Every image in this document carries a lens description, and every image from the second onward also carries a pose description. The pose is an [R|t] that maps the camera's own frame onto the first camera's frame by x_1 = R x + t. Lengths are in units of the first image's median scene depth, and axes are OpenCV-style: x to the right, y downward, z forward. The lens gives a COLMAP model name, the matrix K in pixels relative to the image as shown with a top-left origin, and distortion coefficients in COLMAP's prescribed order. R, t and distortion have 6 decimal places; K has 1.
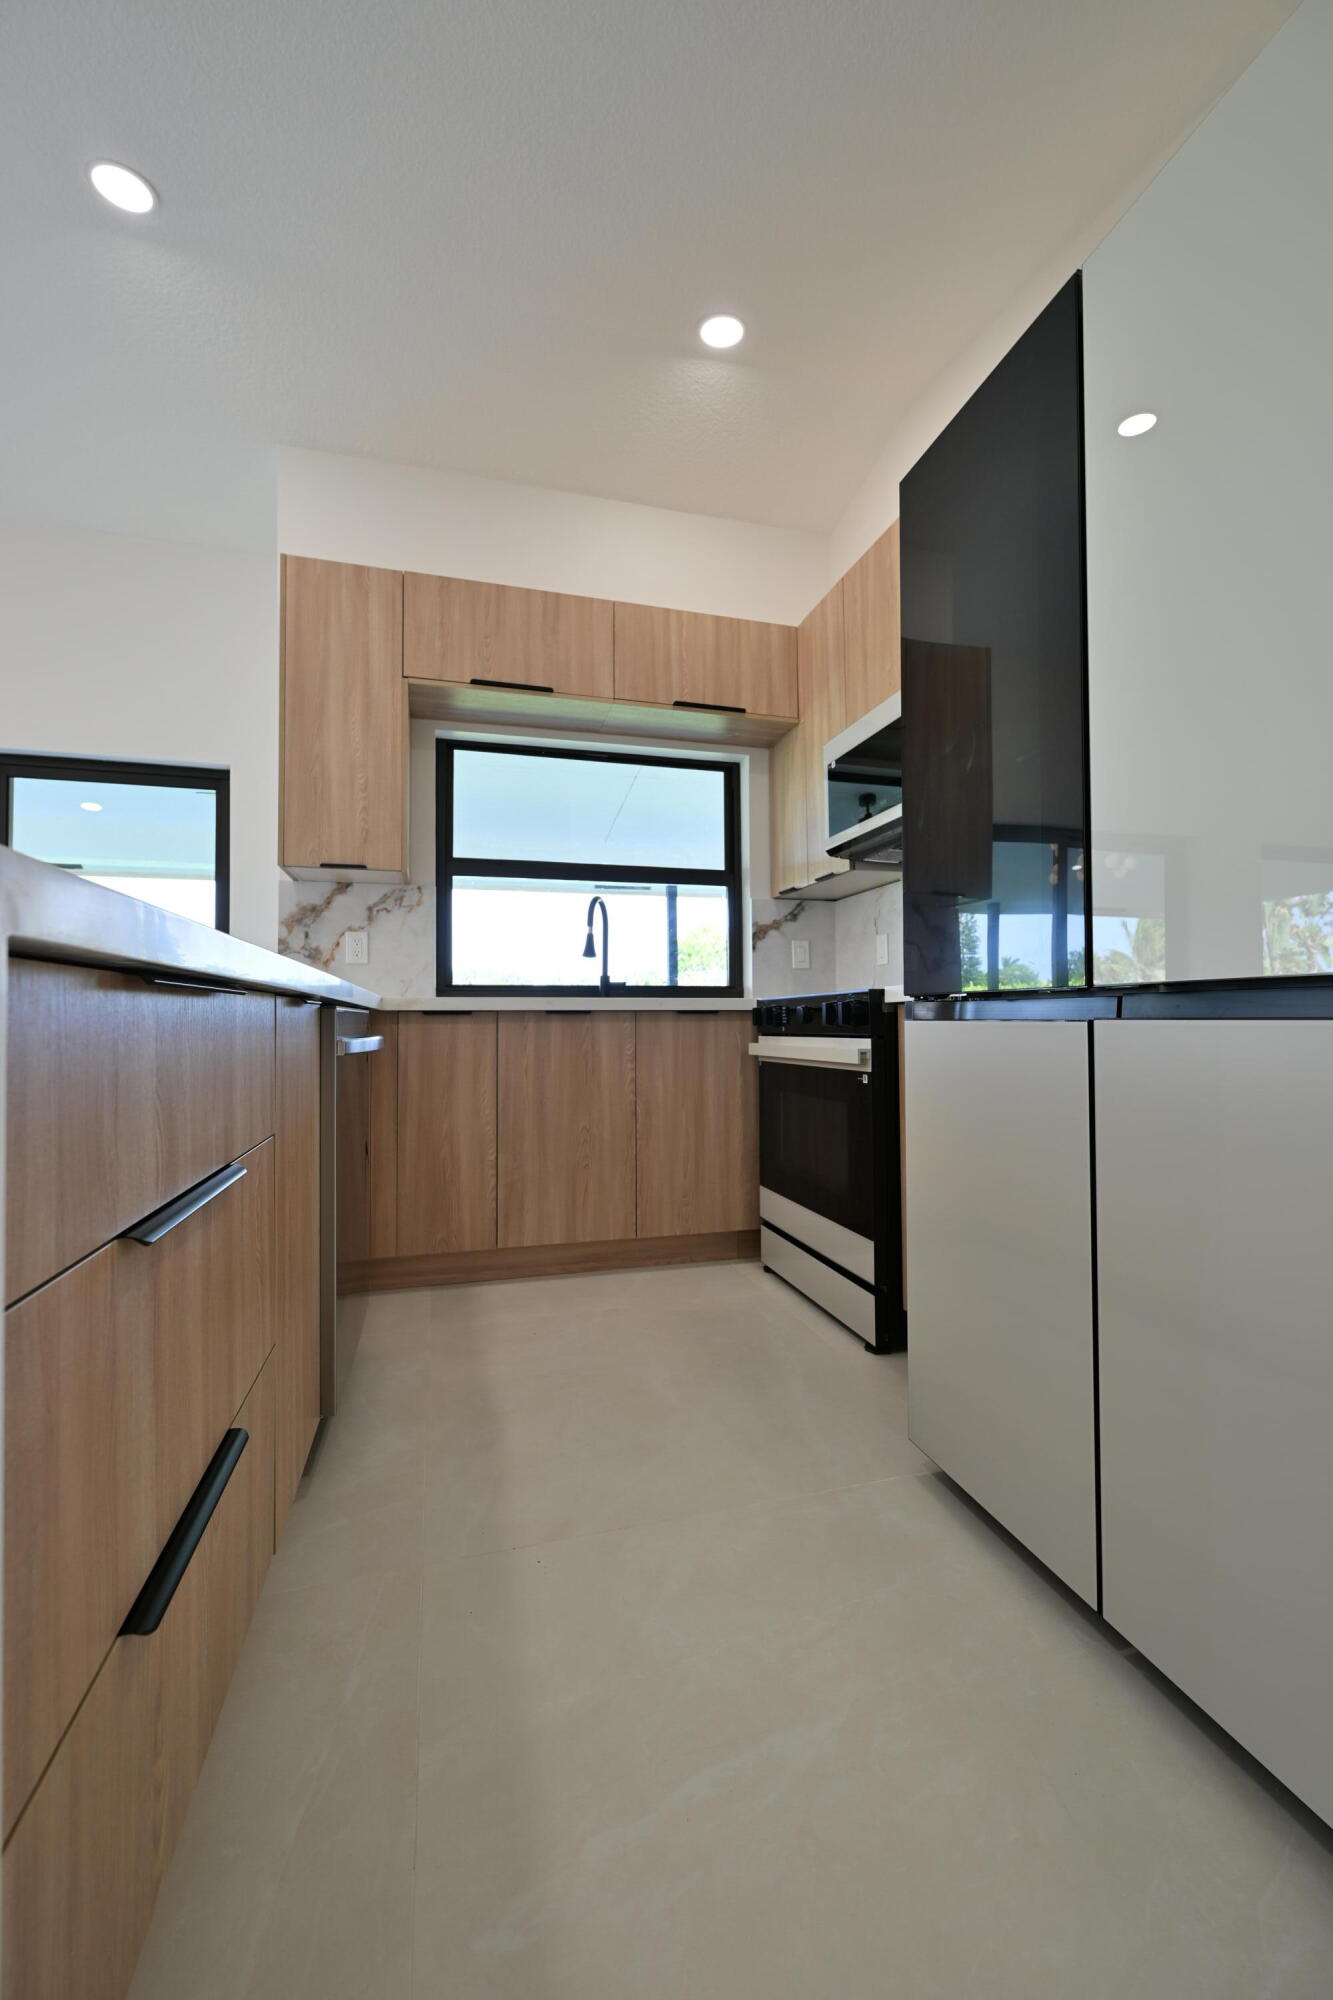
lens RADIAL K [[799.1, 0, 666.5], [0, 799.1, 1000.0], [0, 0, 1]] dist [-0.001260, 0.000041]
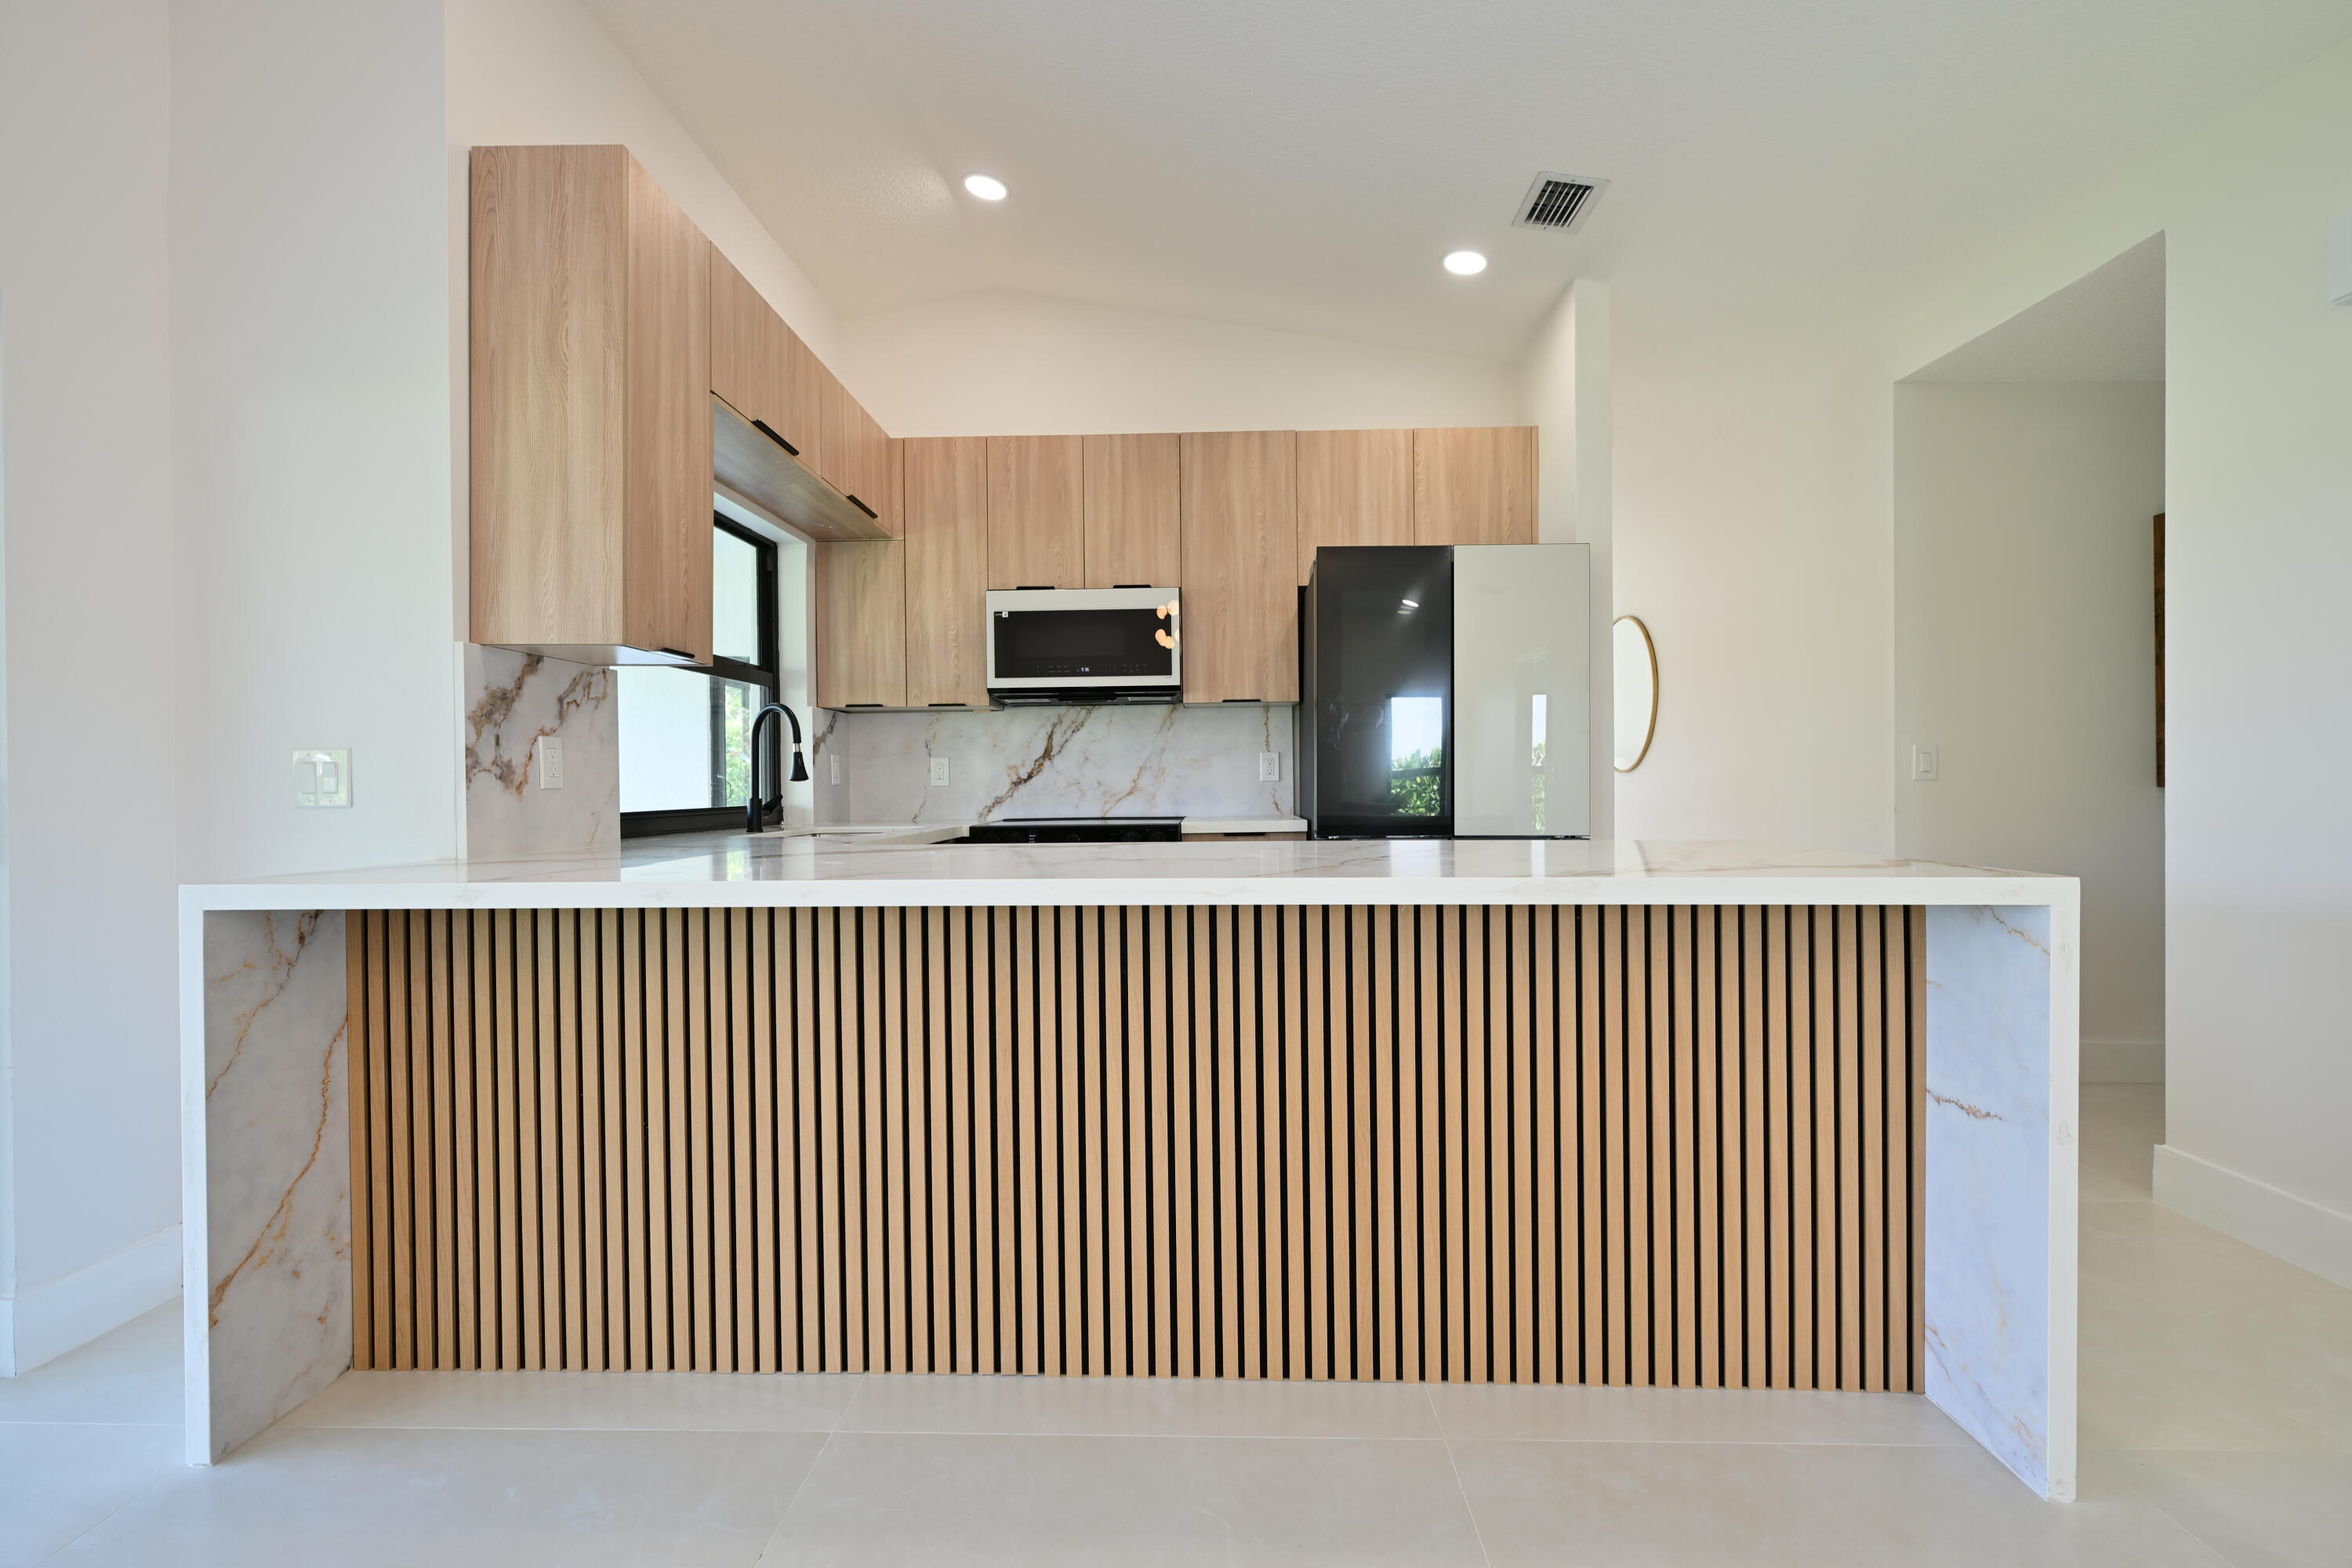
lens RADIAL K [[1049.3, 0, 1174.4], [0, 1049.3, 789.1], [0, 0, 1]] dist [-0.003034, -0.000466]
pose [[0.307753, -0.002747, 0.951462, -1.026959], [-0.019703, 0.999763, 0.009260, -0.062717], [-0.951262, -0.021596, 0.307625, 0.292900]]
